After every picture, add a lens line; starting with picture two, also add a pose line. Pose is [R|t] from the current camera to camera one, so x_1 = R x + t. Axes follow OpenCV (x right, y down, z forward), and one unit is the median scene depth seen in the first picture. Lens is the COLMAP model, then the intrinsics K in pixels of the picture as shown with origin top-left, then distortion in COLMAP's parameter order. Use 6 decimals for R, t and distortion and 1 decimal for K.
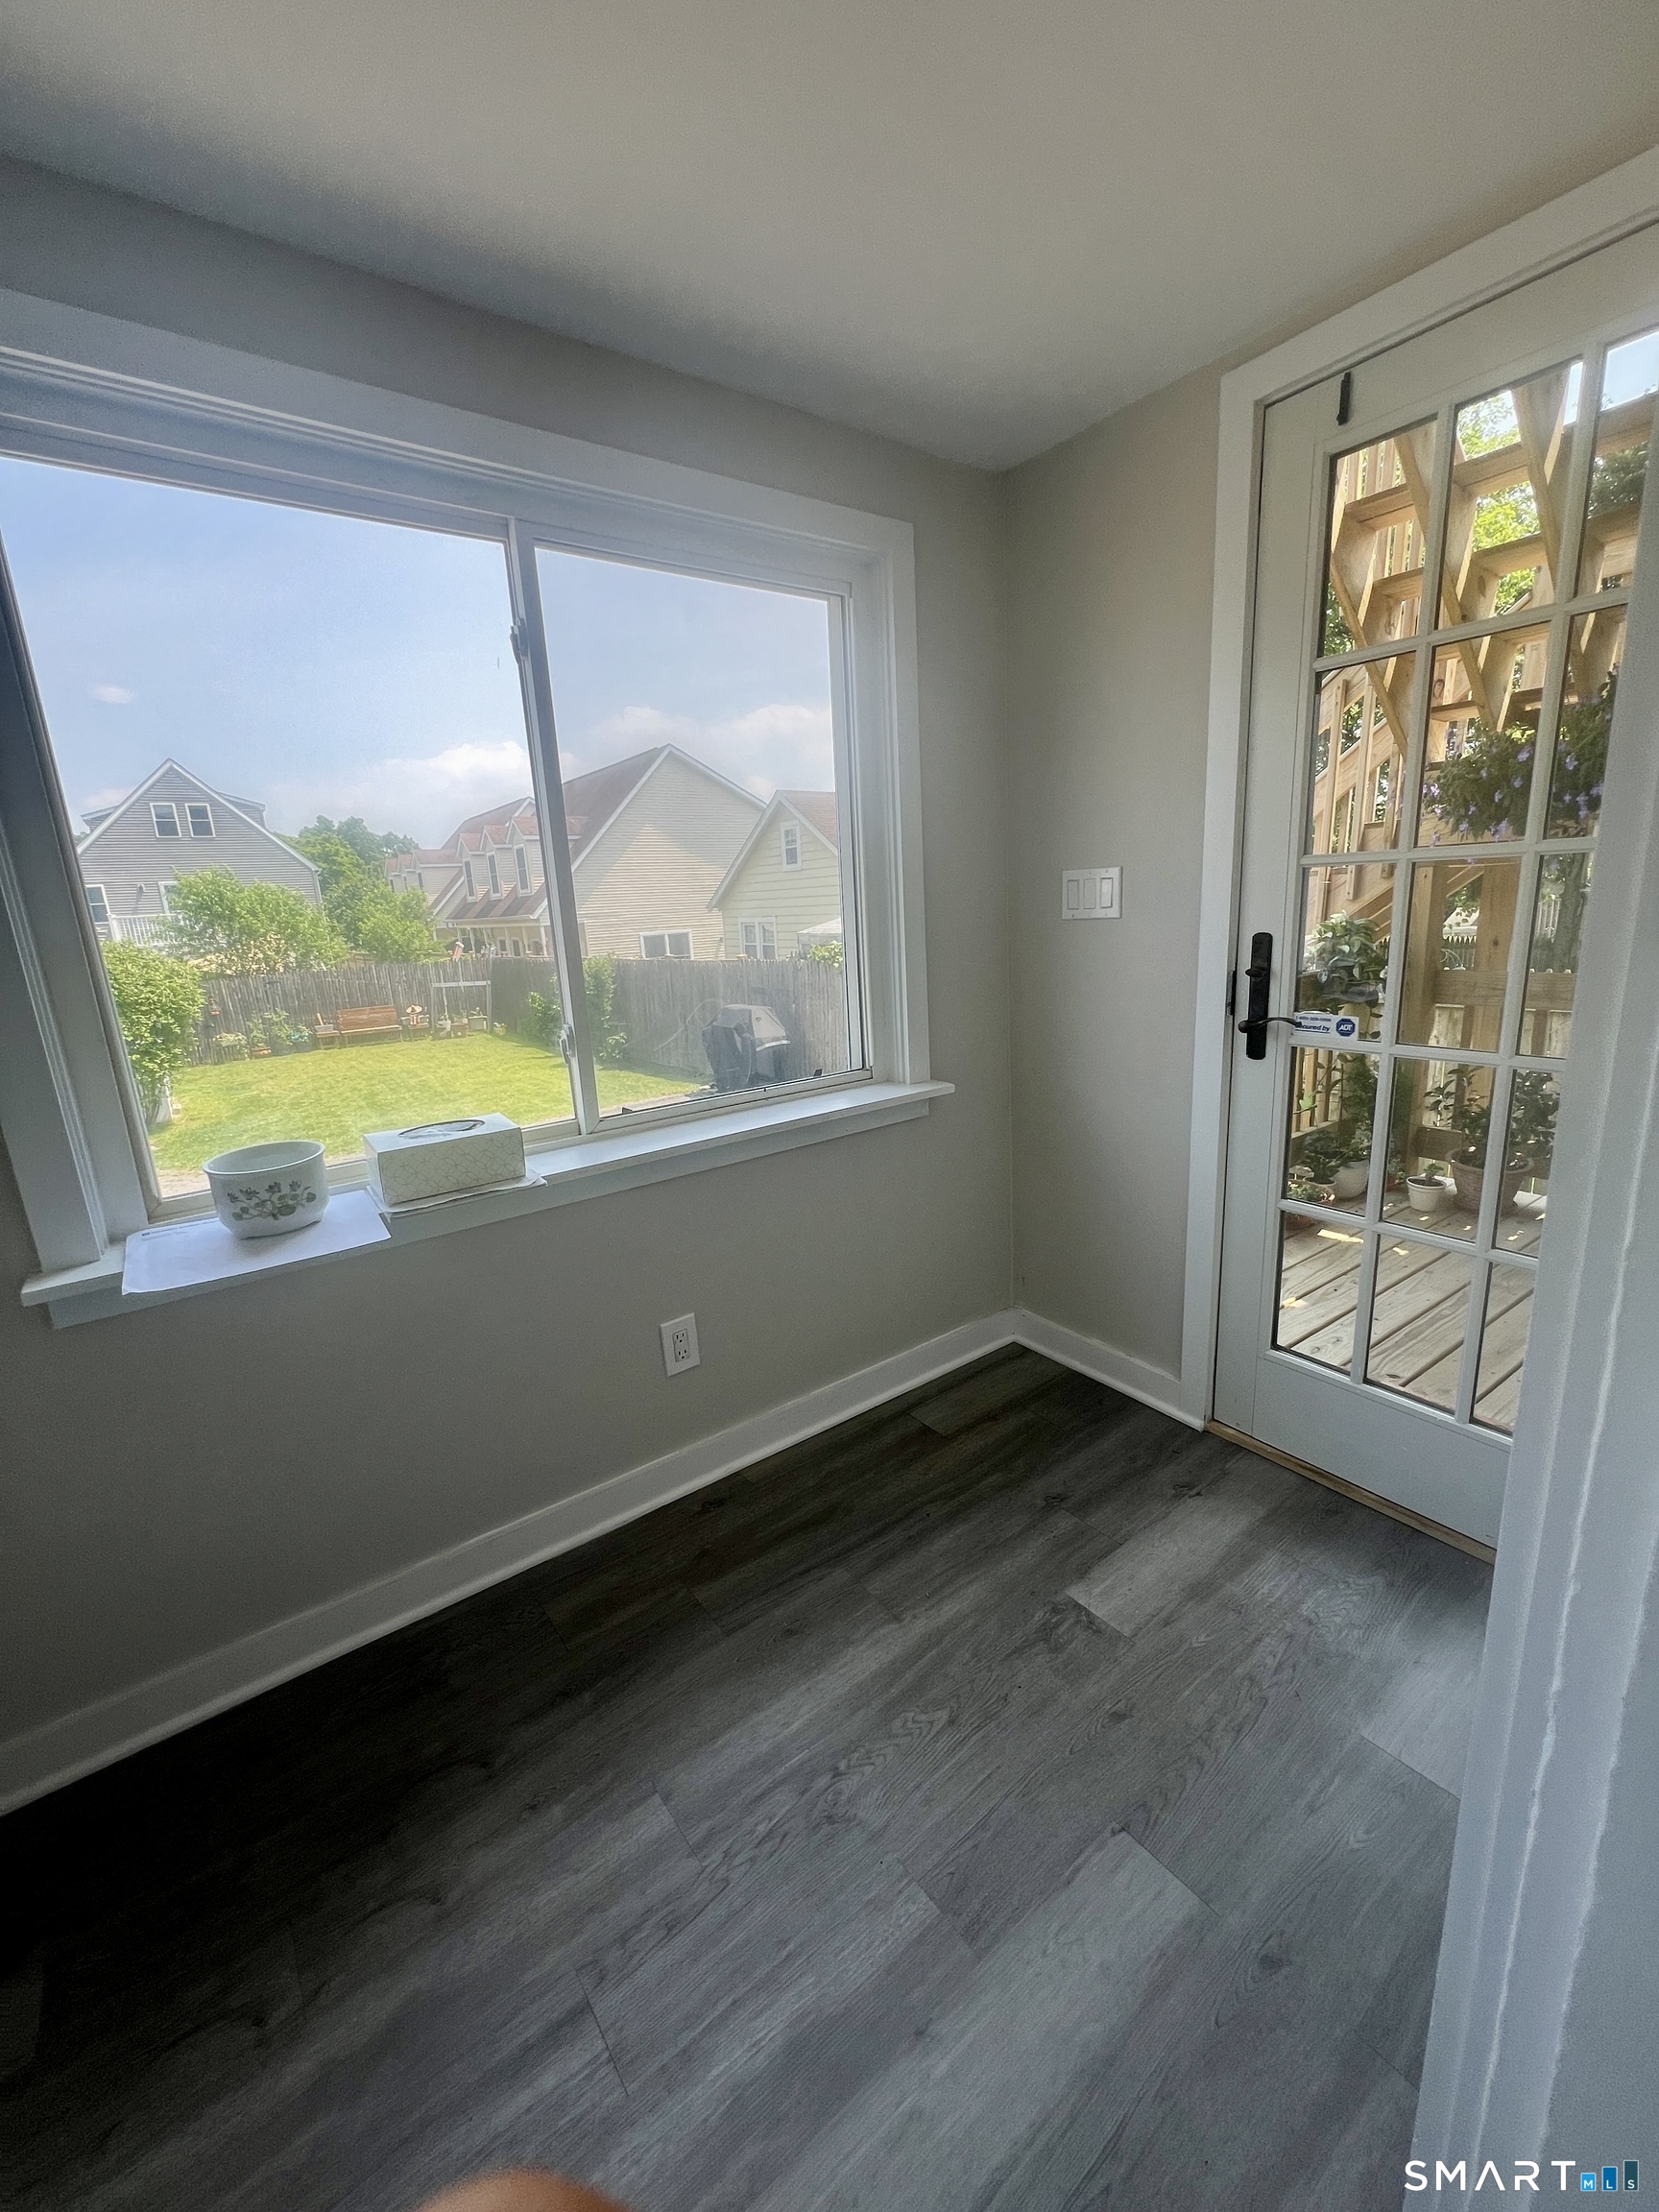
lens RADIAL K [[882.3, 0, 830.0], [0, 882.3, 1099.8], [0, 0, 1]] dist [0.008742, 0.000069]
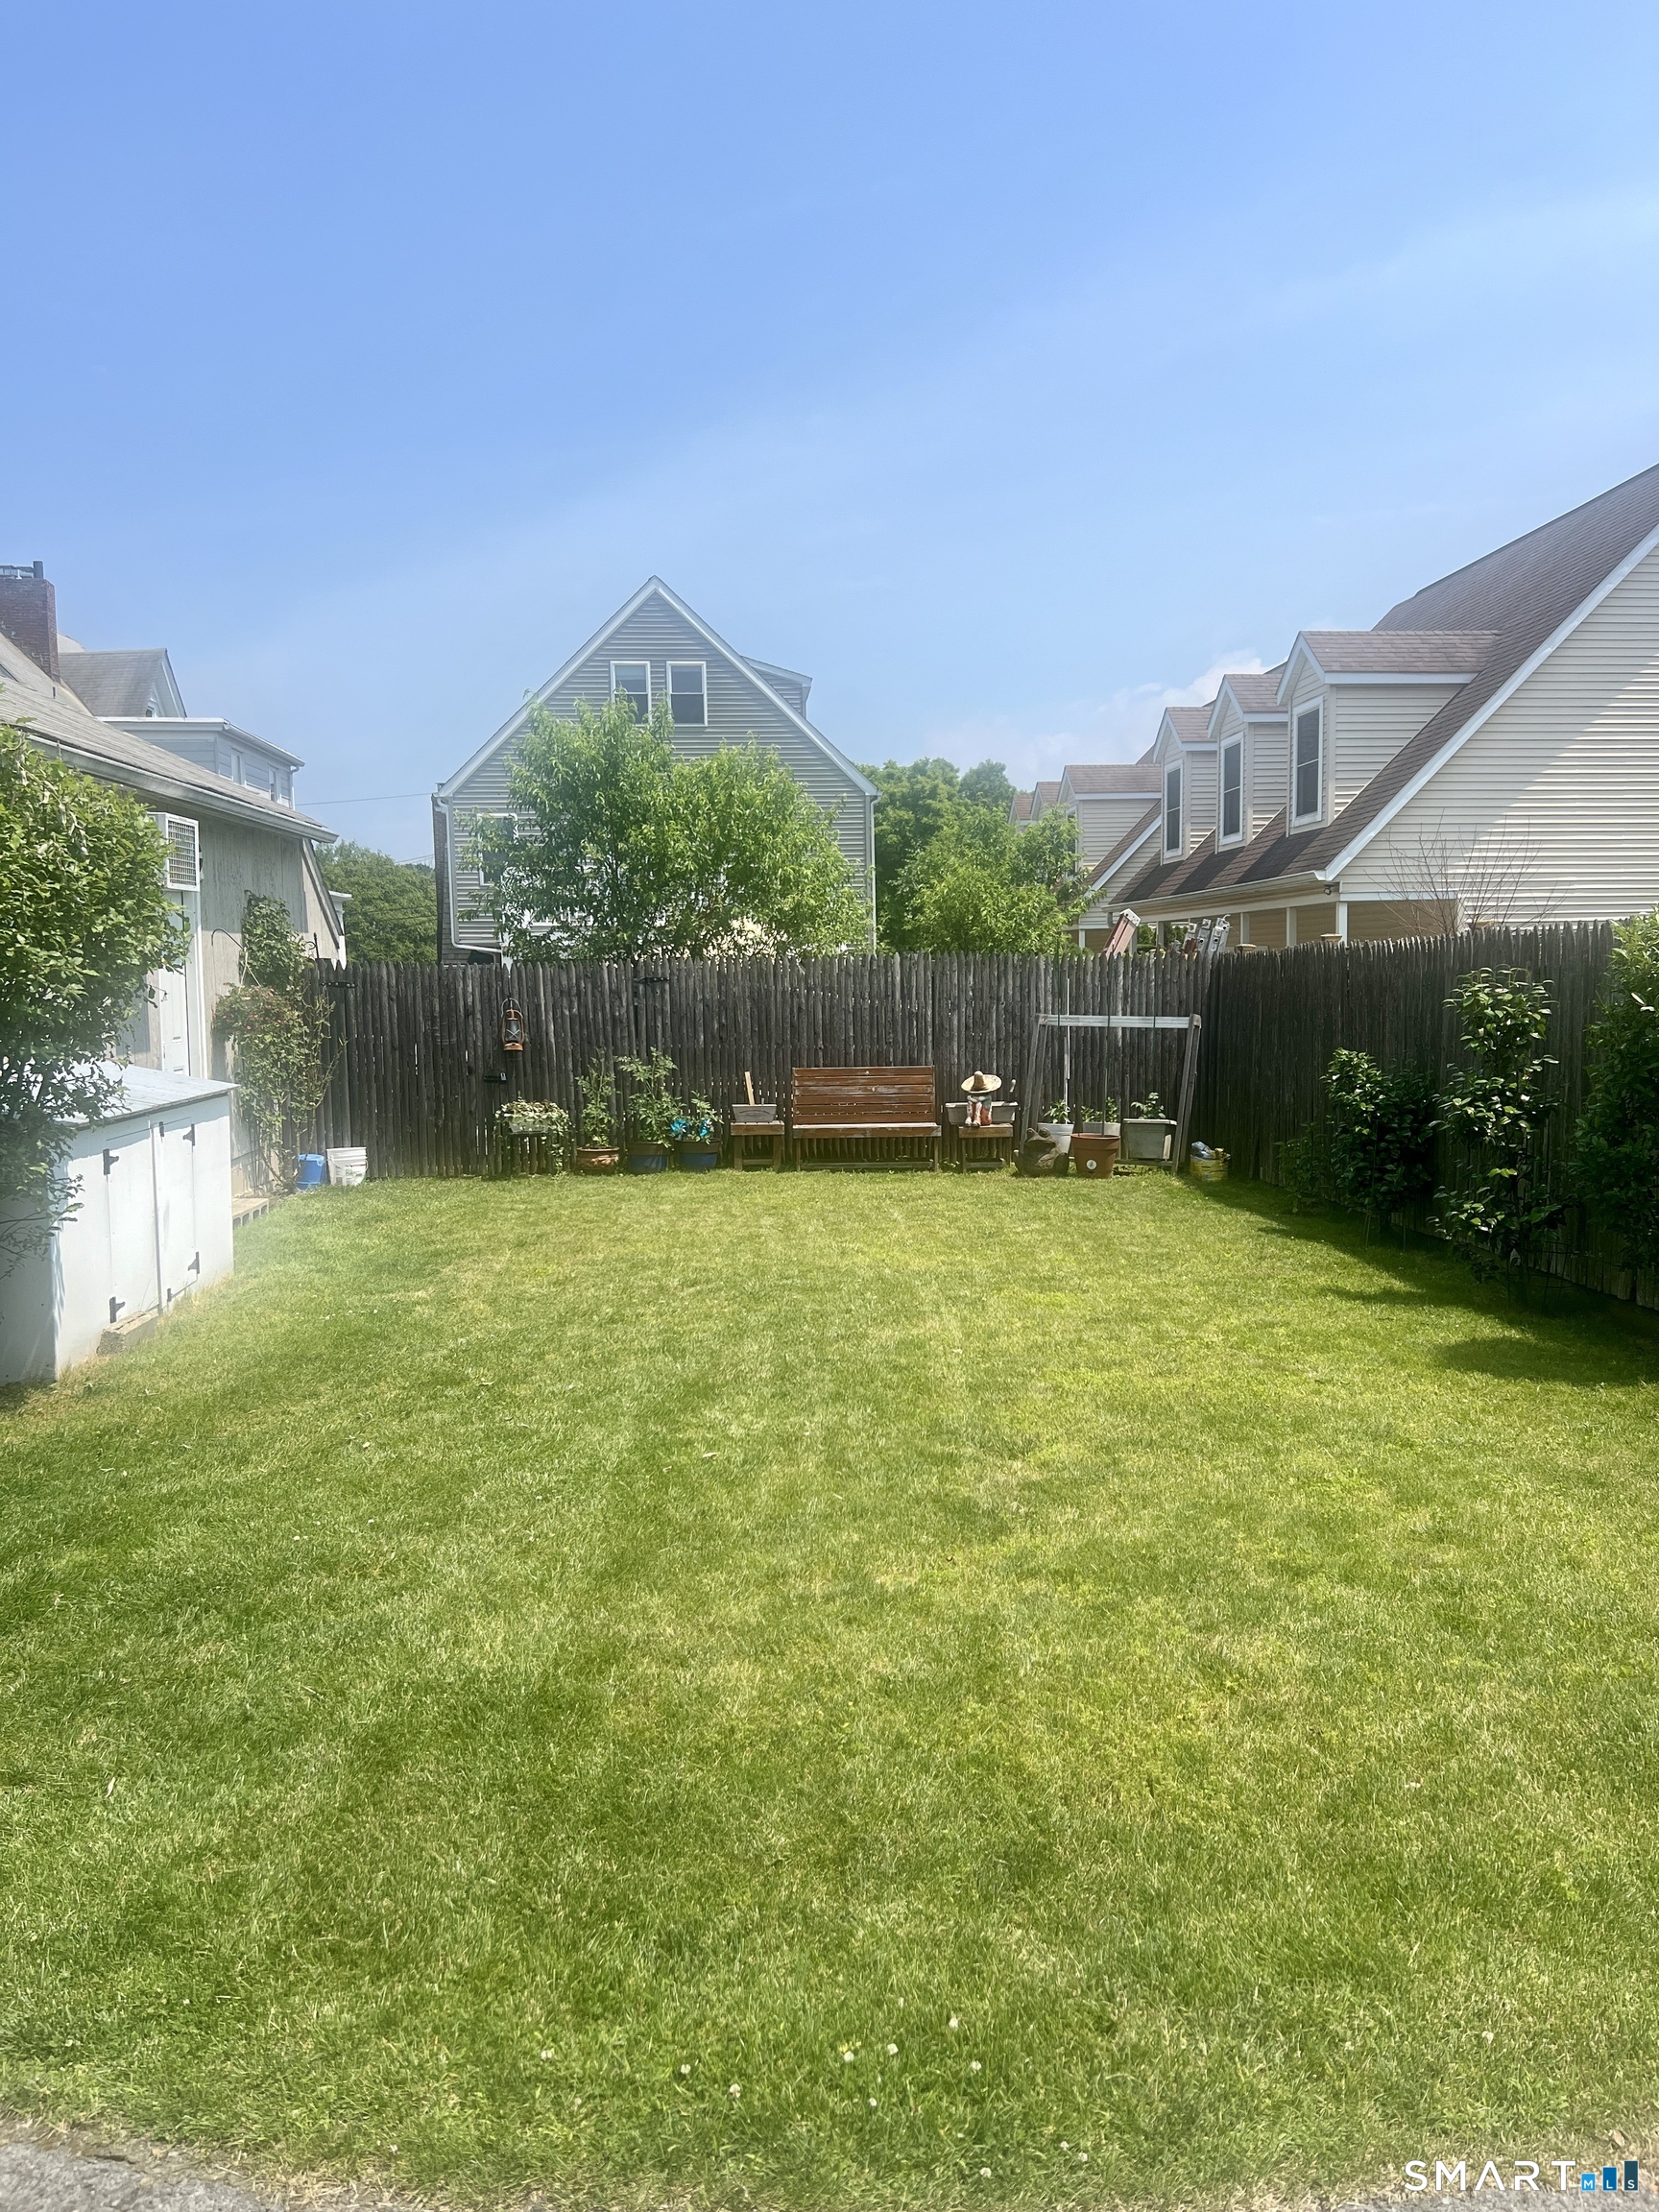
lens RADIAL K [[1666.3, 0, 833.1], [0, 1666.3, 1115.1], [0, 0, 1]] dist [0.081199, -0.095165]
pose [[0.841688, 0.089586, -0.532480, -0.166533], [-0.150611, 0.985954, -0.072190, -0.033012], [0.518534, 0.140959, 0.843358, 0.412412]]
